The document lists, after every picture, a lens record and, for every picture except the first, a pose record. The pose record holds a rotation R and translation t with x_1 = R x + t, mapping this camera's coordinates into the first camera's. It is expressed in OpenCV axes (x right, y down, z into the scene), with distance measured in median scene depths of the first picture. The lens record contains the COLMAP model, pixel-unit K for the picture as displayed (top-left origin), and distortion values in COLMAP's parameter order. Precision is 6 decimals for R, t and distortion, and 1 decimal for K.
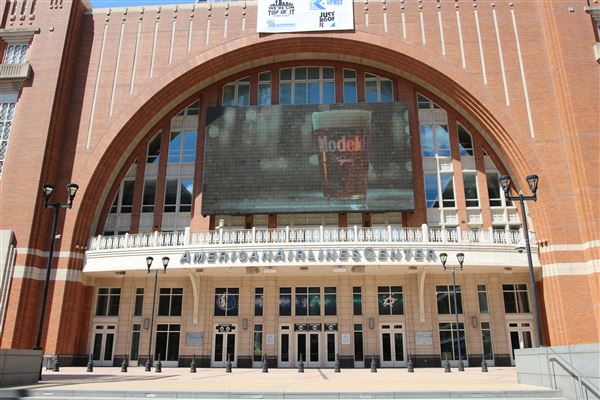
lens RADIAL K [[499.4, 0, 306.6], [0, 499.4, 201.1], [0, 0, 1]] dist [-0.082001, 0.075969]
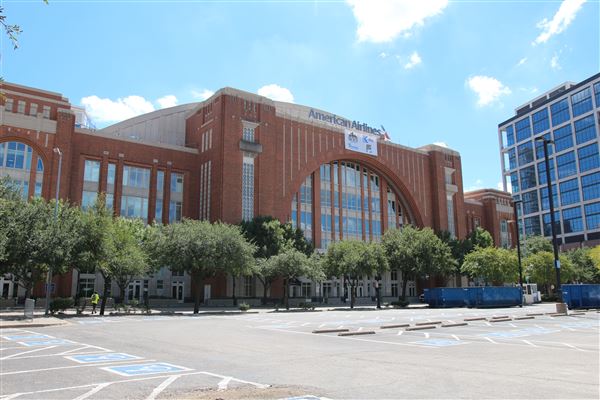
lens RADIAL K [[499.4, 0, 306.6], [0, 499.4, 201.1], [0, 0, 1]] dist [-0.082001, 0.075969]
pose [[0.741986, 0.121338, 0.659343, -1.607414], [-0.179581, 0.983517, 0.021095, -0.133027], [-0.645916, -0.134058, 0.751546, -0.530772]]
